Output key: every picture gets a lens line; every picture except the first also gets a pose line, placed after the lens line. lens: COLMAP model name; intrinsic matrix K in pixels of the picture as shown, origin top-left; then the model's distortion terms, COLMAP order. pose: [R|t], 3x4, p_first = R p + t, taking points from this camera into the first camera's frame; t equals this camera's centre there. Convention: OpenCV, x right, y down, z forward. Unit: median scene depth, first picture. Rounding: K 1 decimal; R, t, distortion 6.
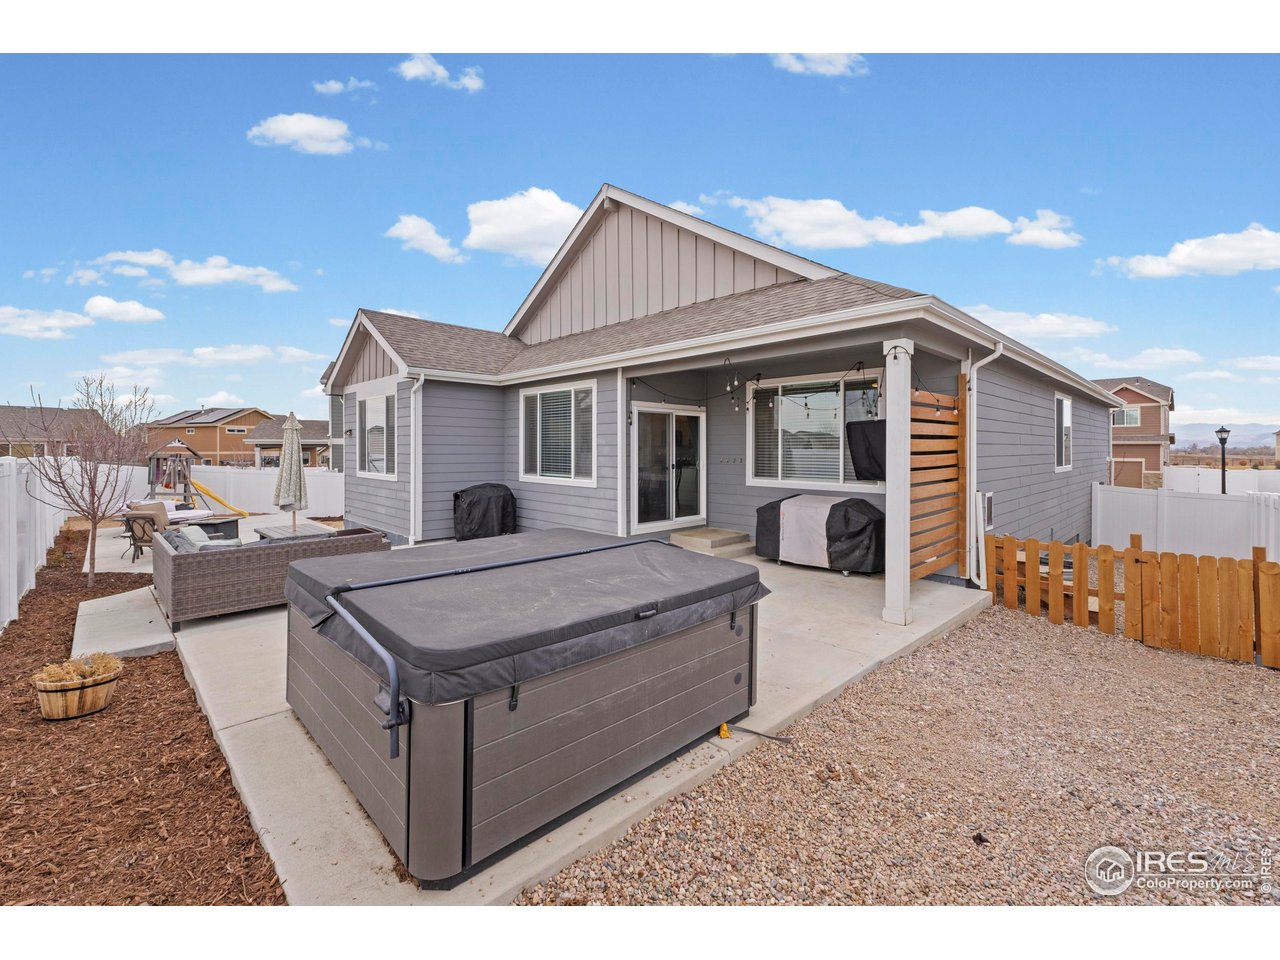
lens RADIAL K [[547.6, 0, 638.8], [0, 547.6, 452.3], [0, 0, 1]] dist [0.000925, 0.000004]
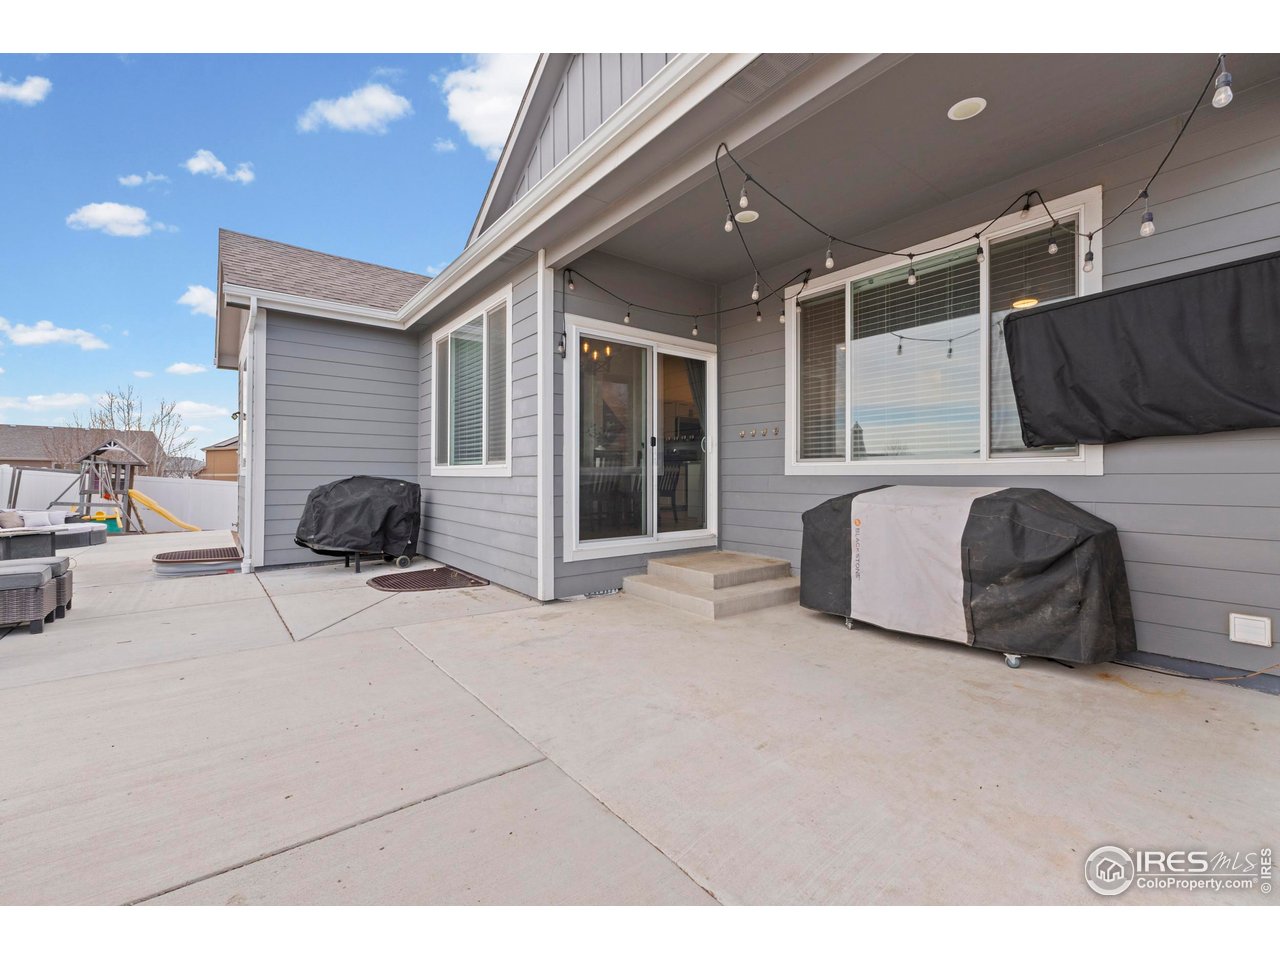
lens RADIAL K [[547.6, 0, 642.3], [0, 547.6, 472.8], [0, 0, 1]] dist [0.000925, 0.000004]
pose [[0.995473, -0.002418, -0.095010, 0.110361], [0.001595, 0.999961, -0.008742, 0.066609], [0.095028, 0.008551, 0.995438, 0.458317]]
